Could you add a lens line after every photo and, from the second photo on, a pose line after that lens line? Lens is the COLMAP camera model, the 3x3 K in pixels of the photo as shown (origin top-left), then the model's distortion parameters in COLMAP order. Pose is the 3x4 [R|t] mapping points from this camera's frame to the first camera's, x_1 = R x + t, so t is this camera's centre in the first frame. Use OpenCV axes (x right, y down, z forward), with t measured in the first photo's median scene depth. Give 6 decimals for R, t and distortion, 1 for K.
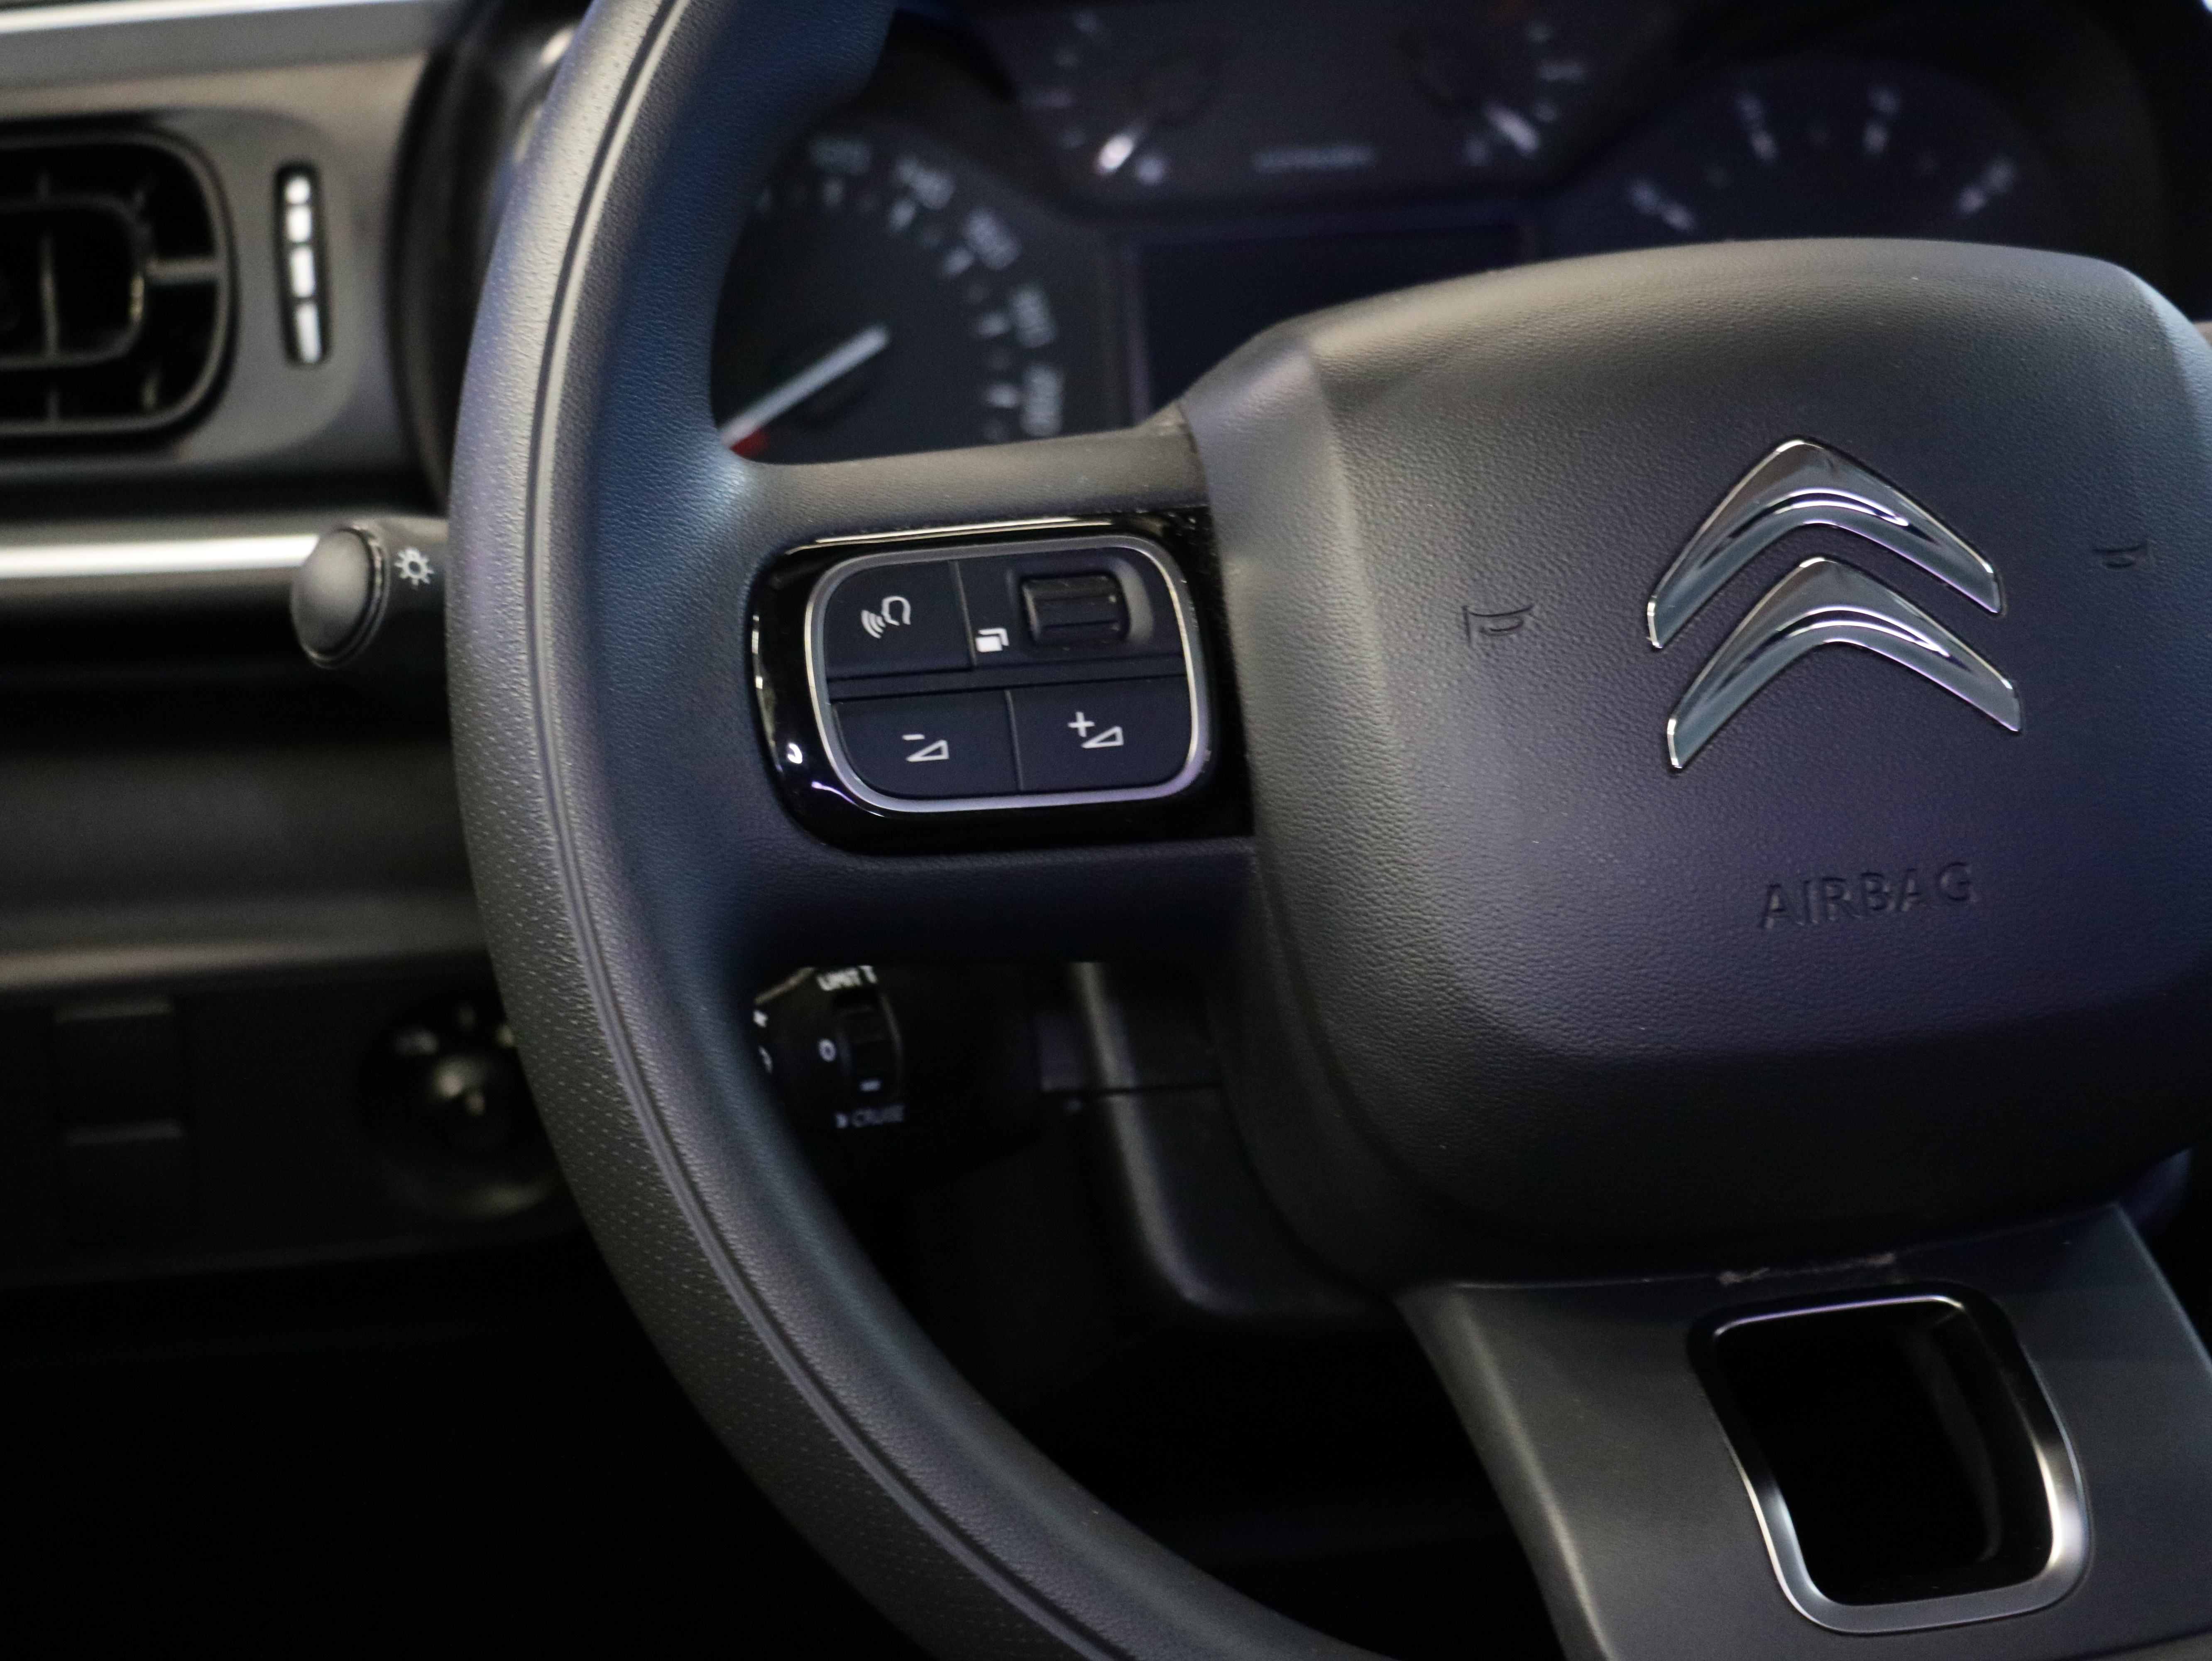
lens RADIAL K [[5806.4, 0, 1106.0], [0, 5806.4, 830.5], [0, 0, 1]] dist [0.050894, -0.236884]
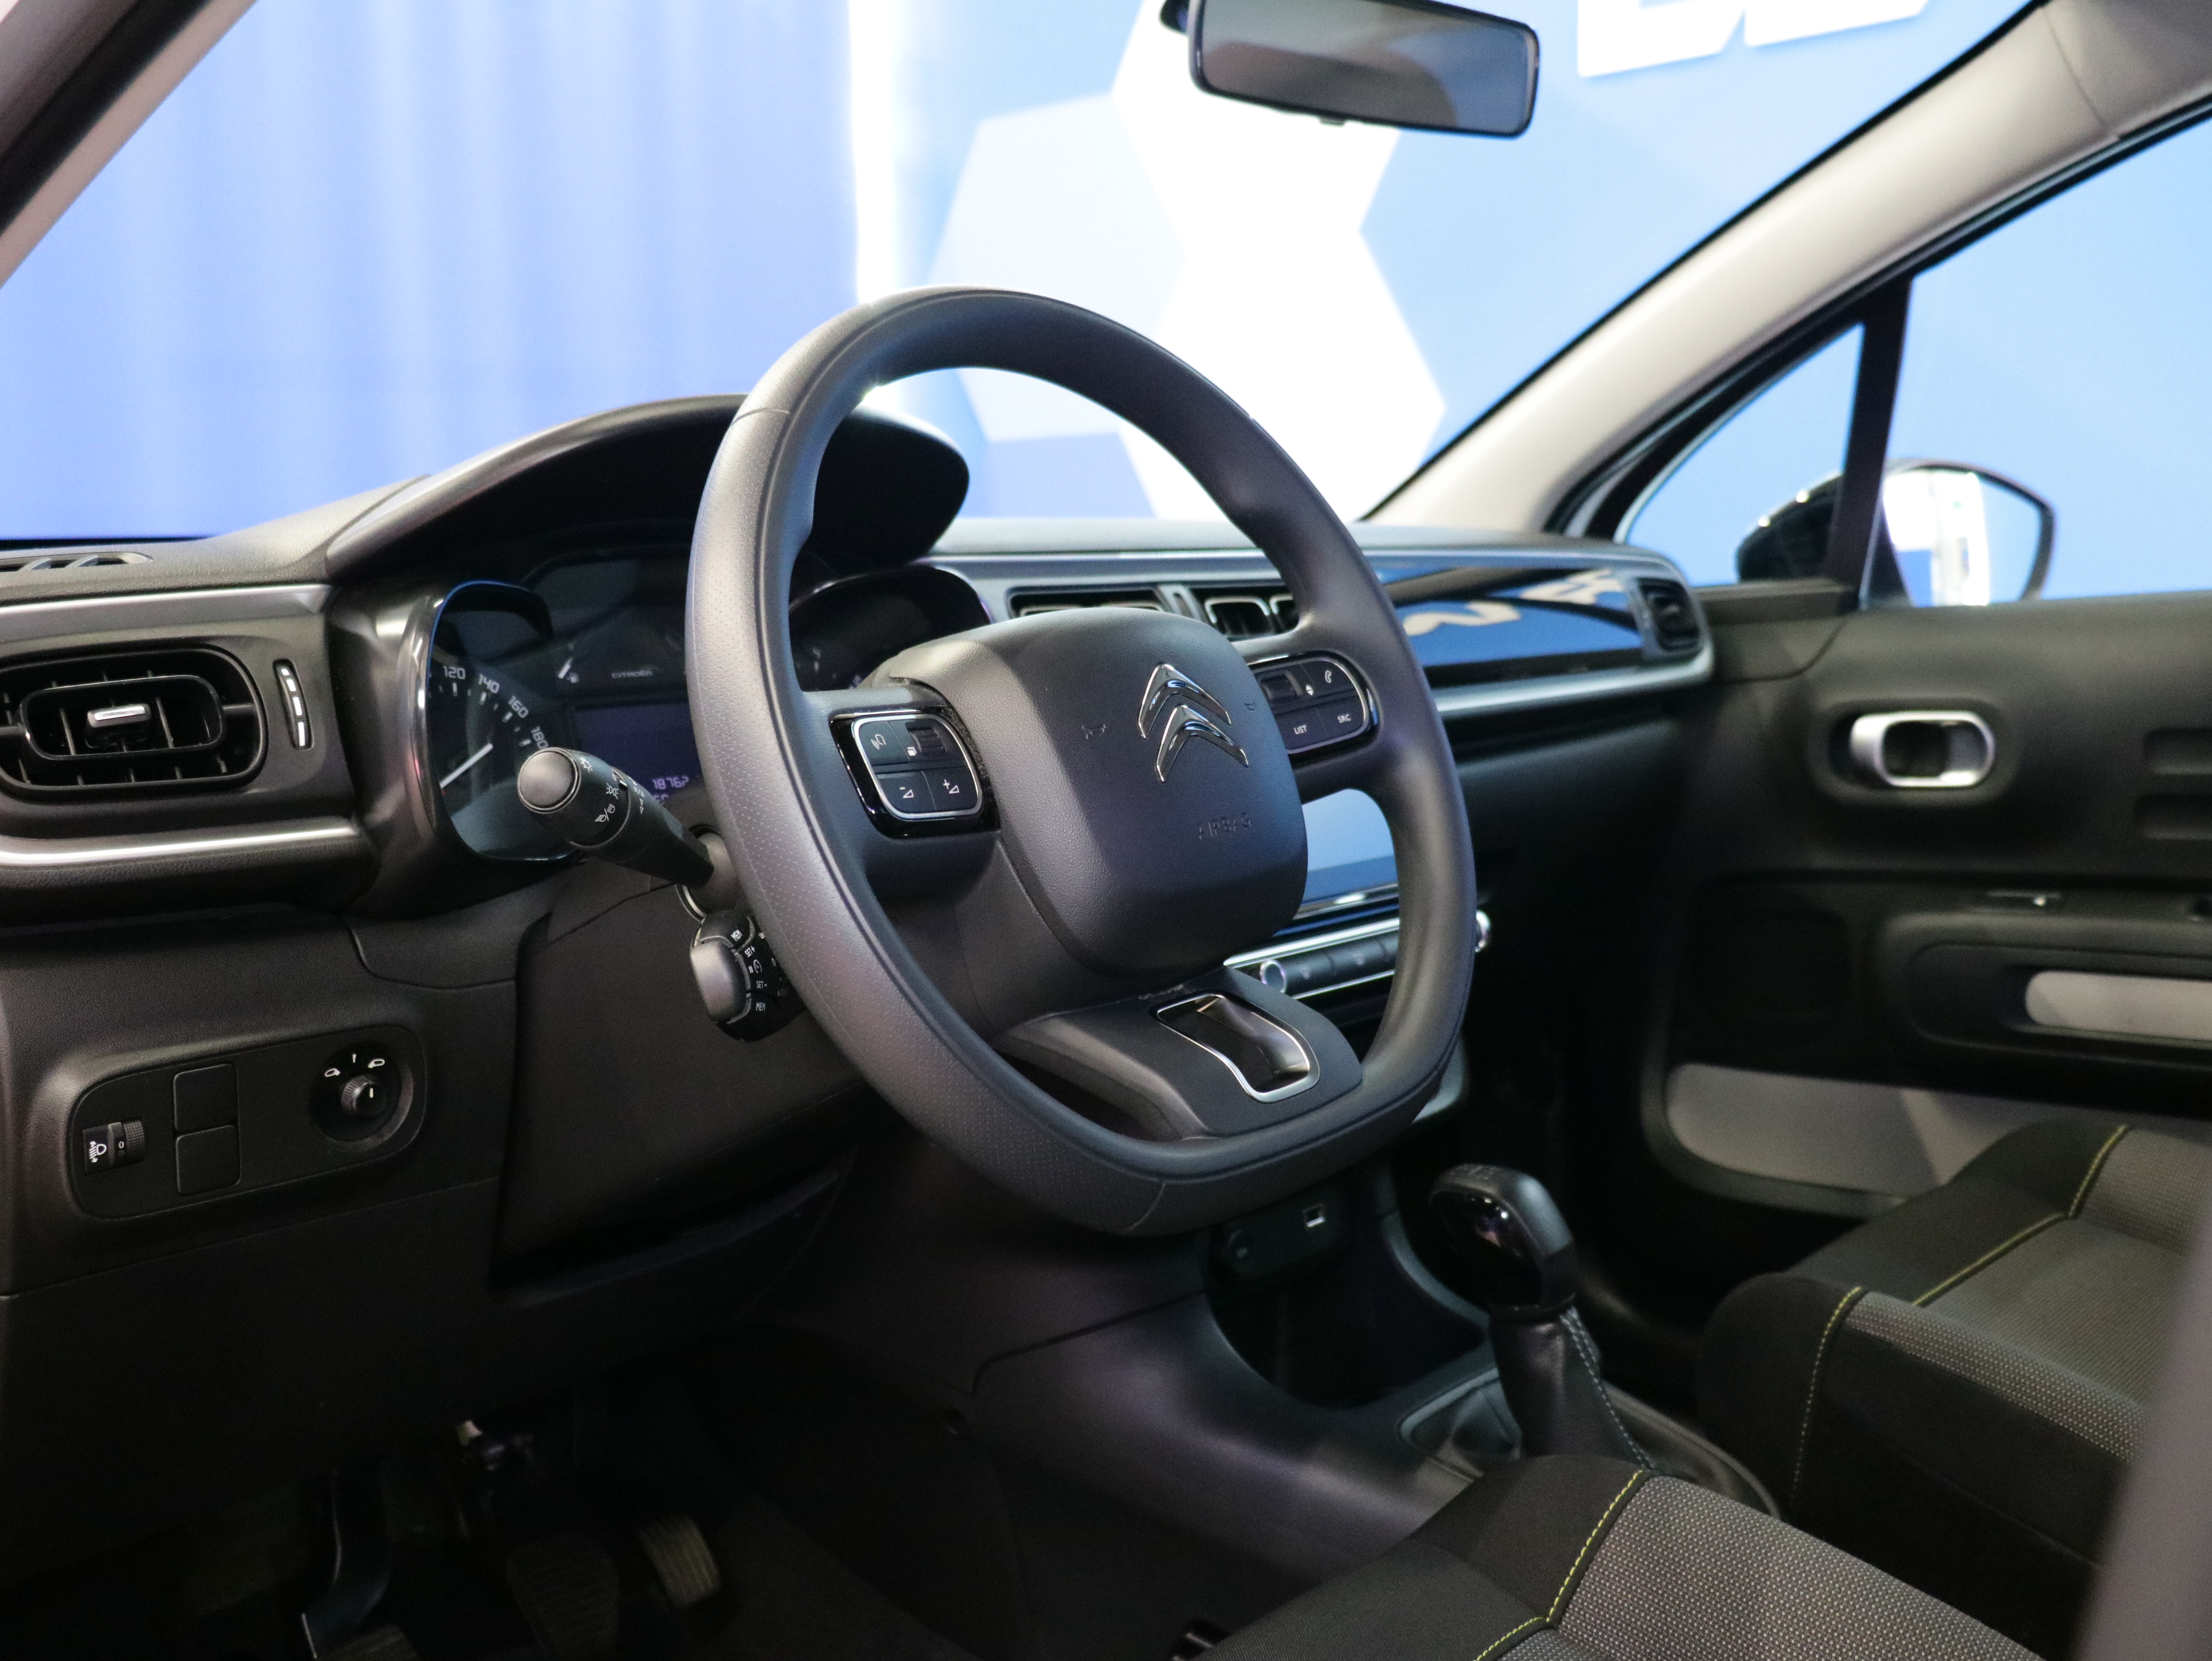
lens RADIAL K [[2132.7, 0, 1096.0], [0, 2132.7, 832.9], [0, 0, 1]] dist [-0.015289, 0.025026]
pose [[0.795243, -0.065341, 0.602760, -0.445382], [0.160162, 0.981500, -0.104910, 0.094972], [-0.584754, 0.179968, 0.790996, 0.237003]]
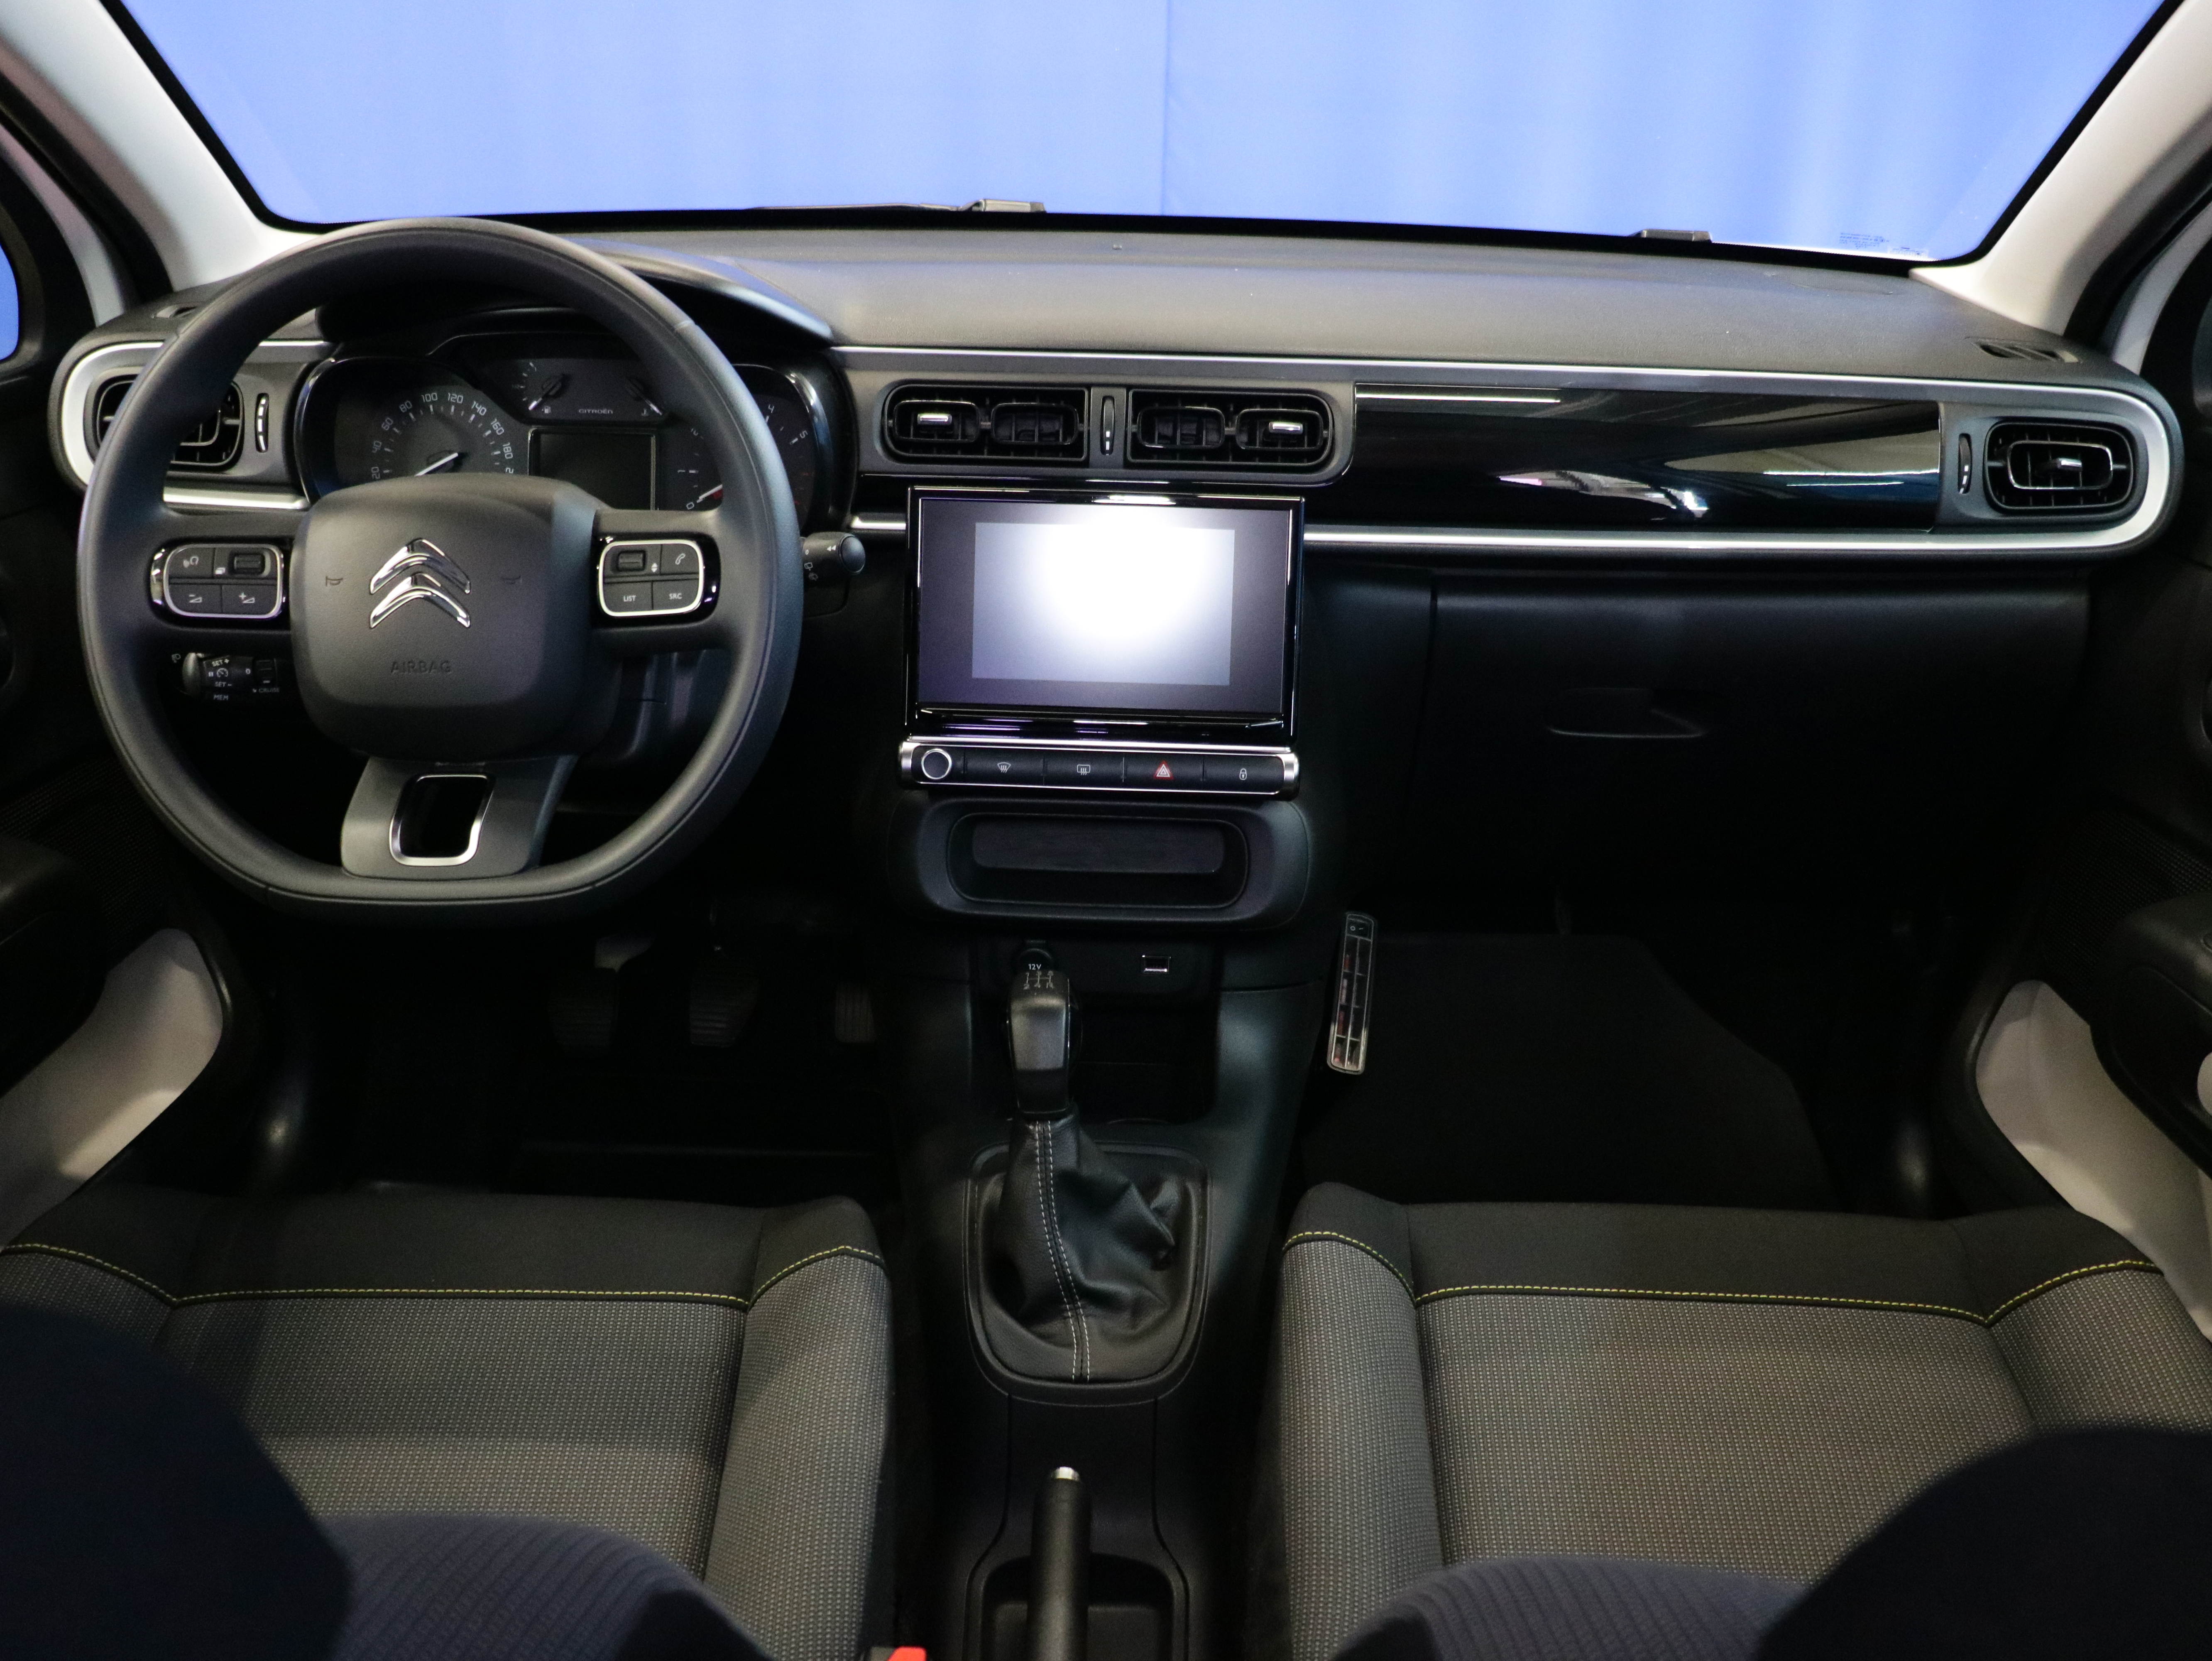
lens RADIAL K [[2009.6, 0, 1092.3], [0, 2009.6, 836.1], [0, 0, 1]] dist [-0.015024, 0.012399]
pose [[0.979181, 0.125572, -0.159488, 0.671442], [-0.098758, 0.981139, 0.166170, -0.120240], [0.177346, -0.146960, 0.973114, -0.145342]]
